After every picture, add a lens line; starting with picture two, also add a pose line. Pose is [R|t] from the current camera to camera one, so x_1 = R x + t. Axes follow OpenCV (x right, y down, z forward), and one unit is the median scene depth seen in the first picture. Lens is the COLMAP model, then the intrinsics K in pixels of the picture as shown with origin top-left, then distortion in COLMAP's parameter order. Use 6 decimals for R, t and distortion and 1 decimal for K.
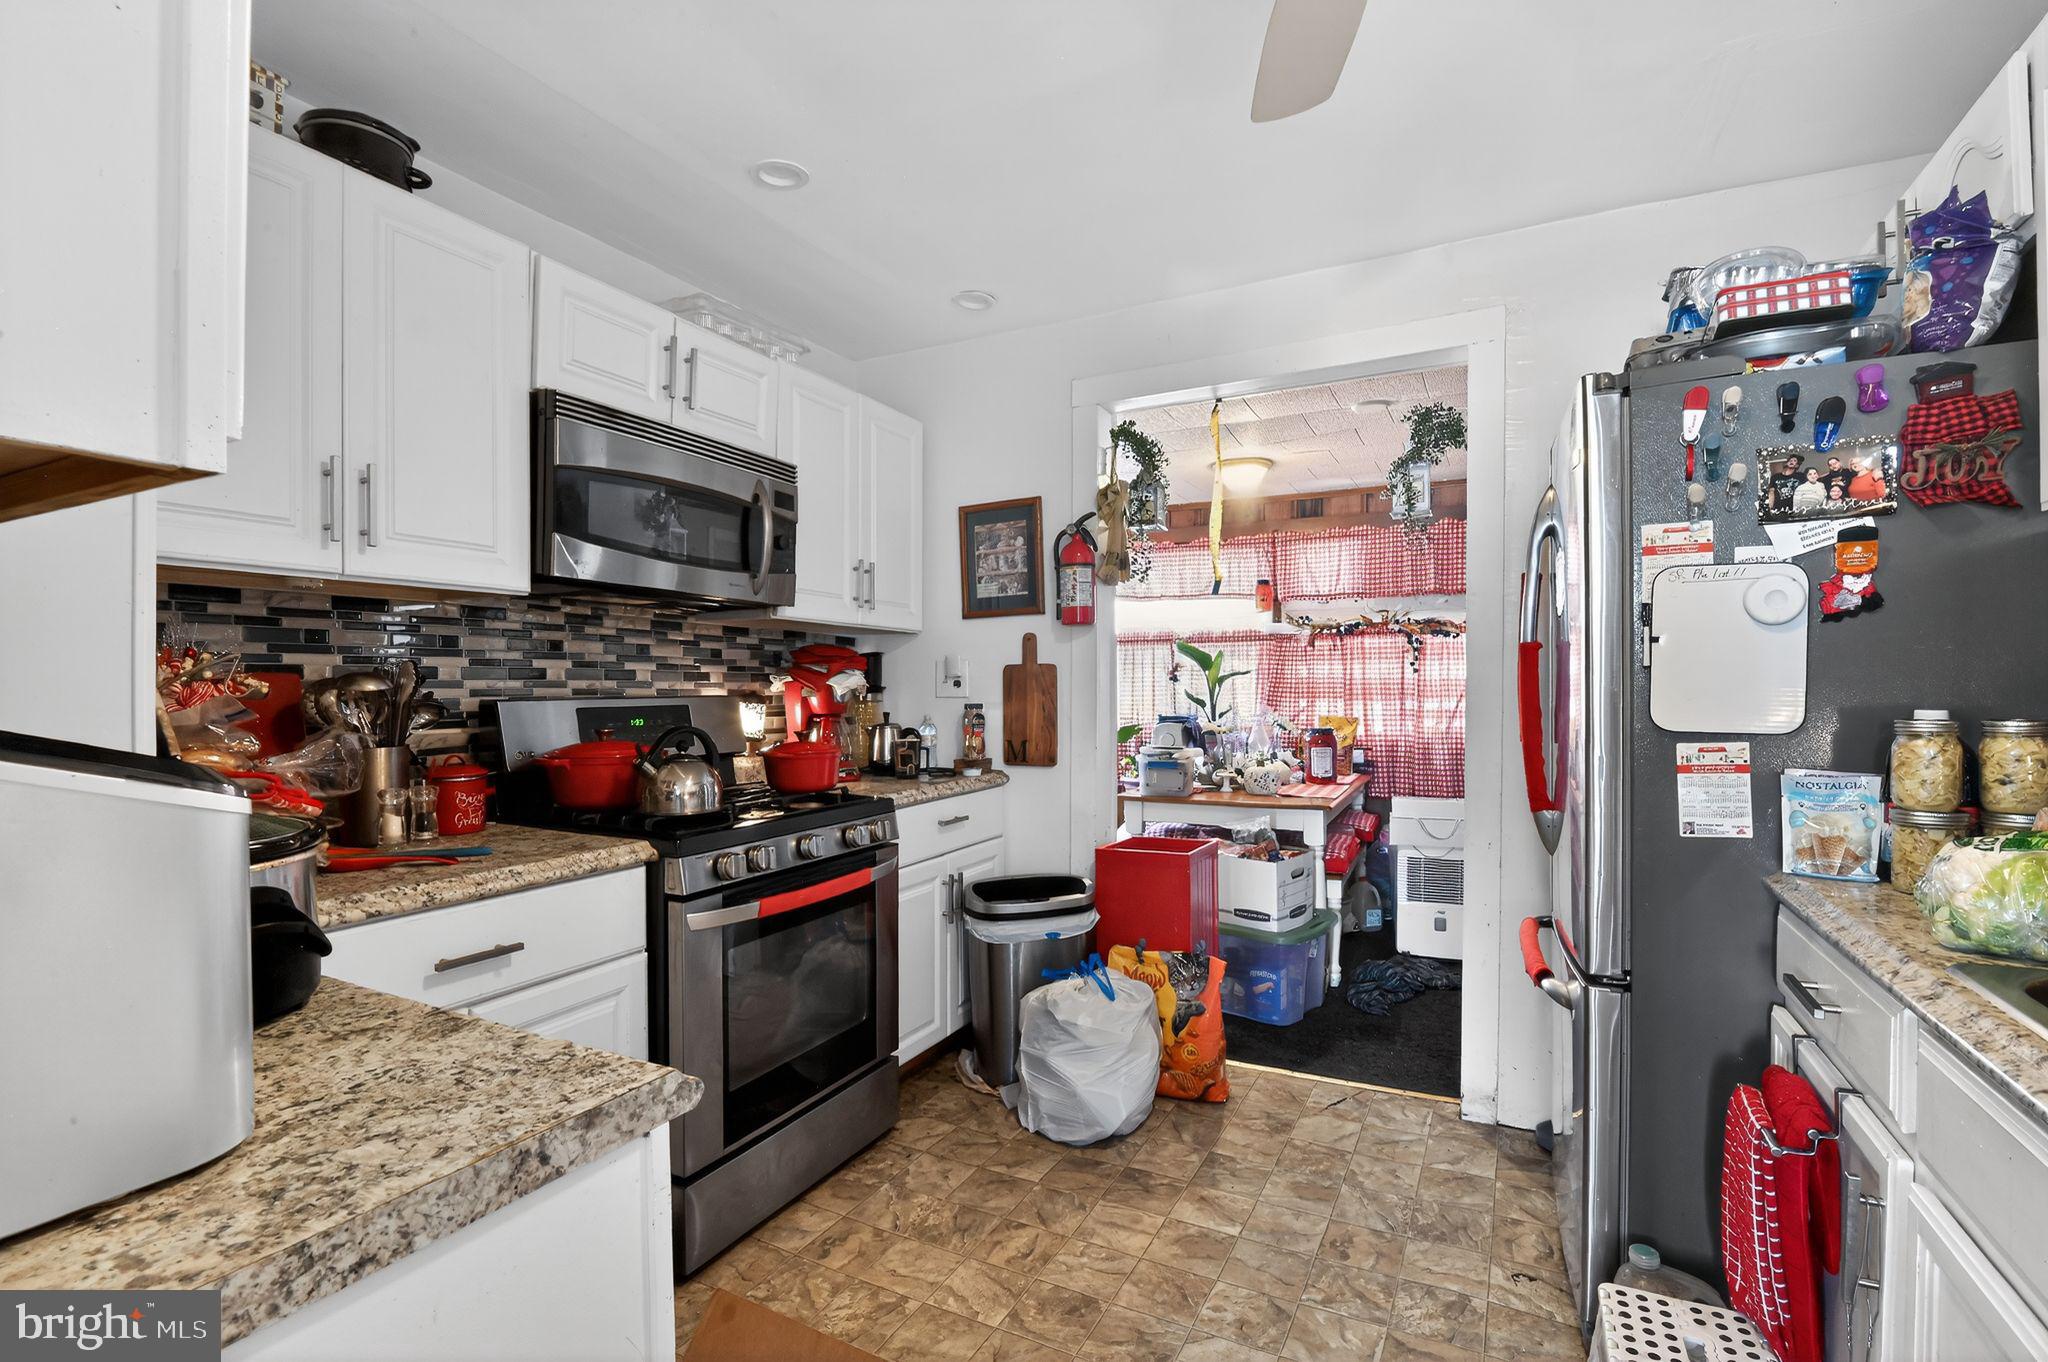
lens RADIAL K [[941.3, 0, 1016.9], [0, 941.3, 686.8], [0, 0, 1]] dist [-0.002452, -0.000532]
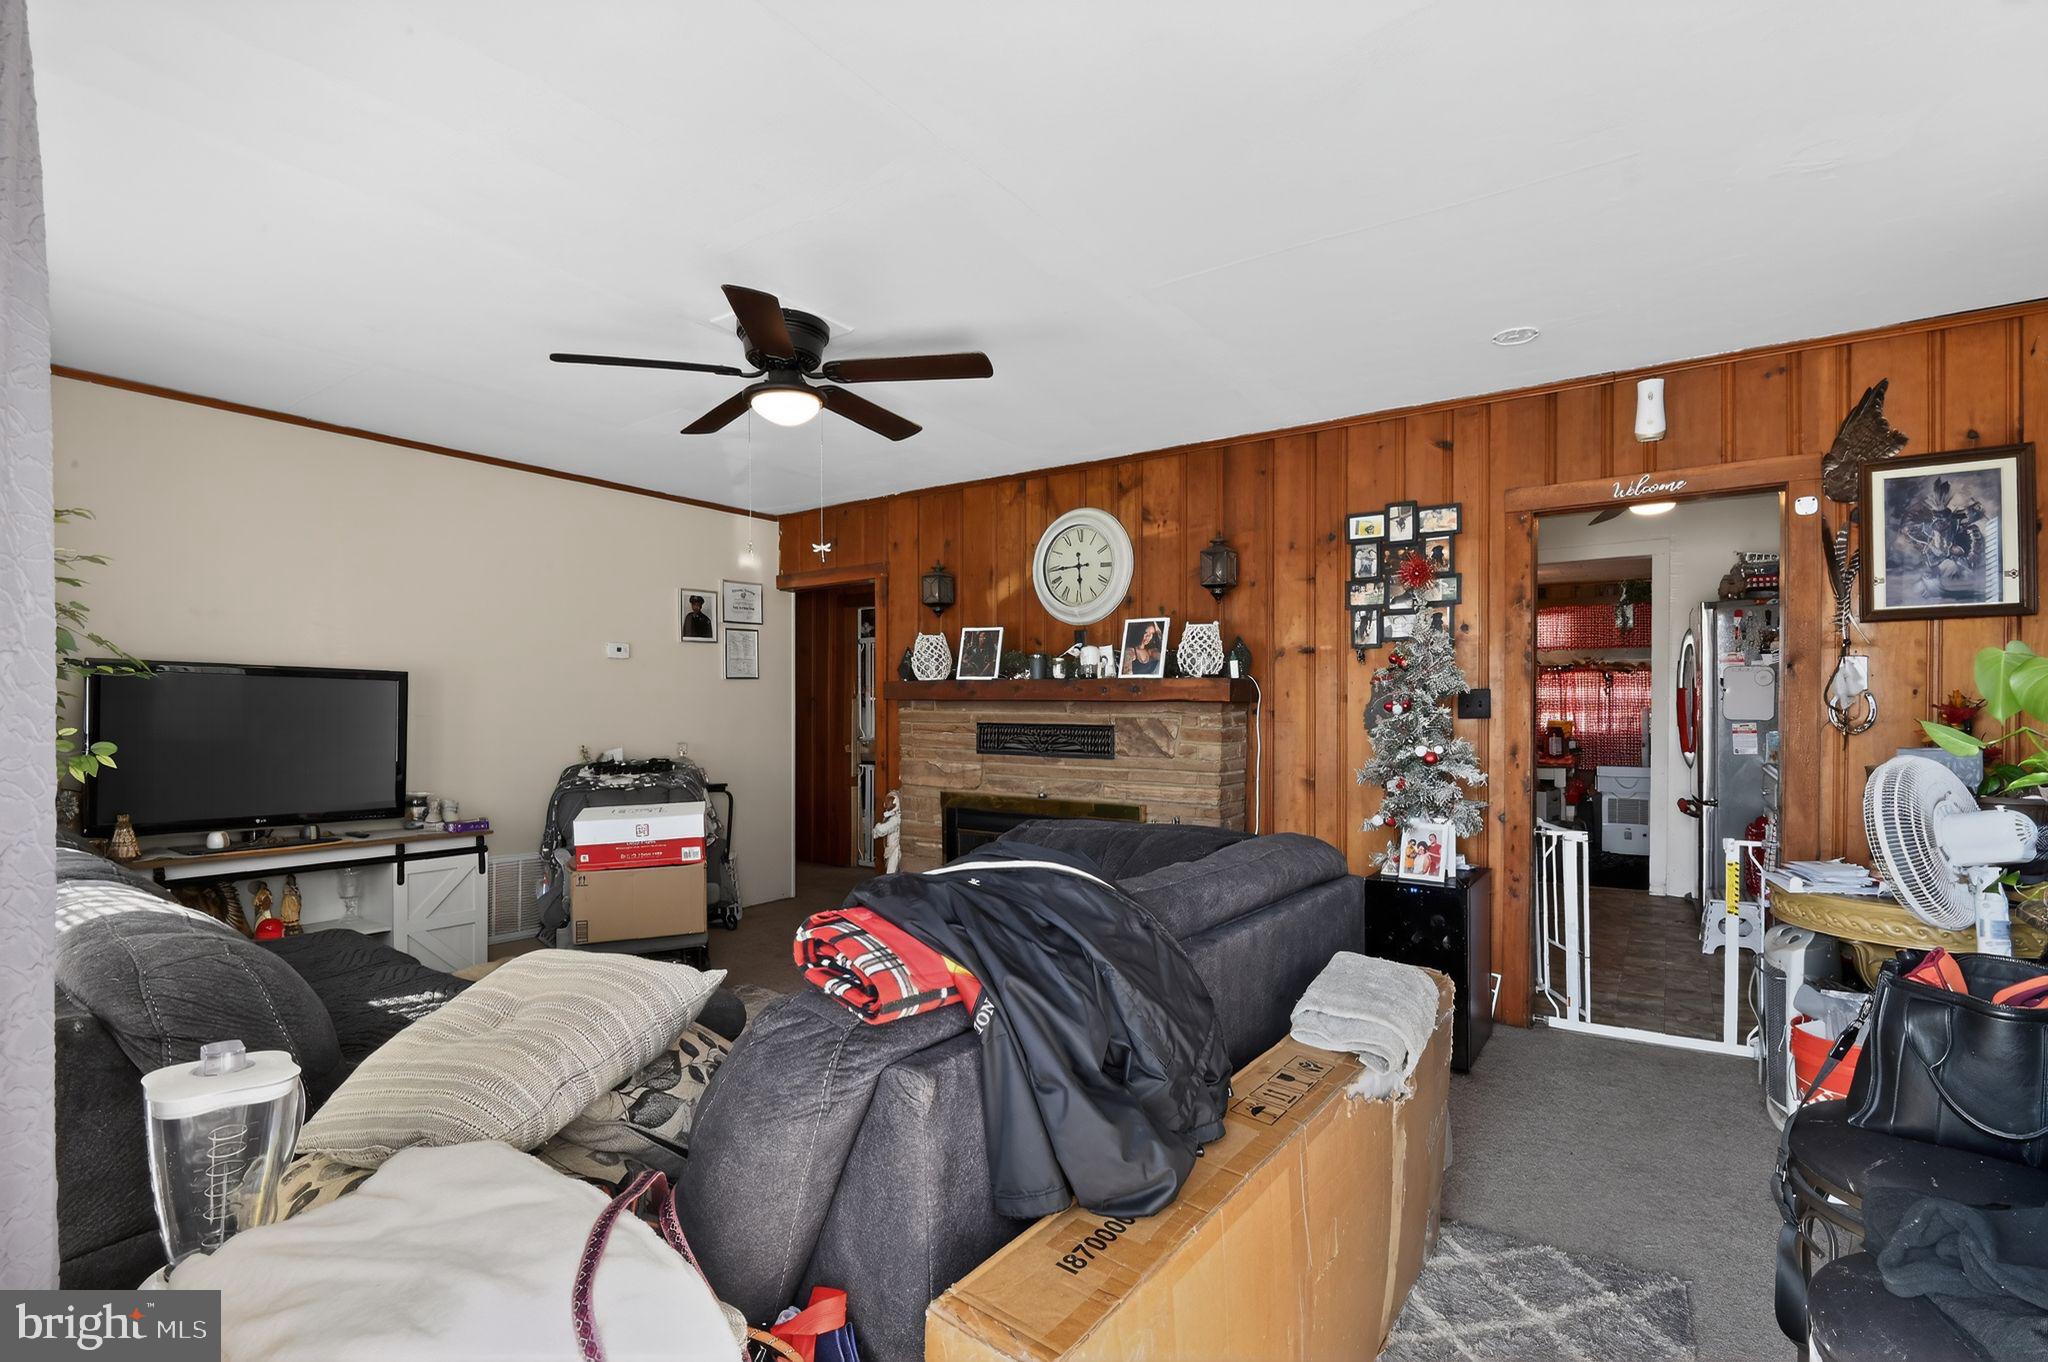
lens RADIAL K [[941.3, 0, 1027.7], [0, 941.3, 693.1], [0, 0, 1]] dist [-0.002452, -0.000532]
pose [[0.994187, 0.002331, -0.107638, -0.887938], [-0.002972, 0.999979, -0.005793, -0.010612], [0.107622, 0.006079, 0.994173, -1.625388]]
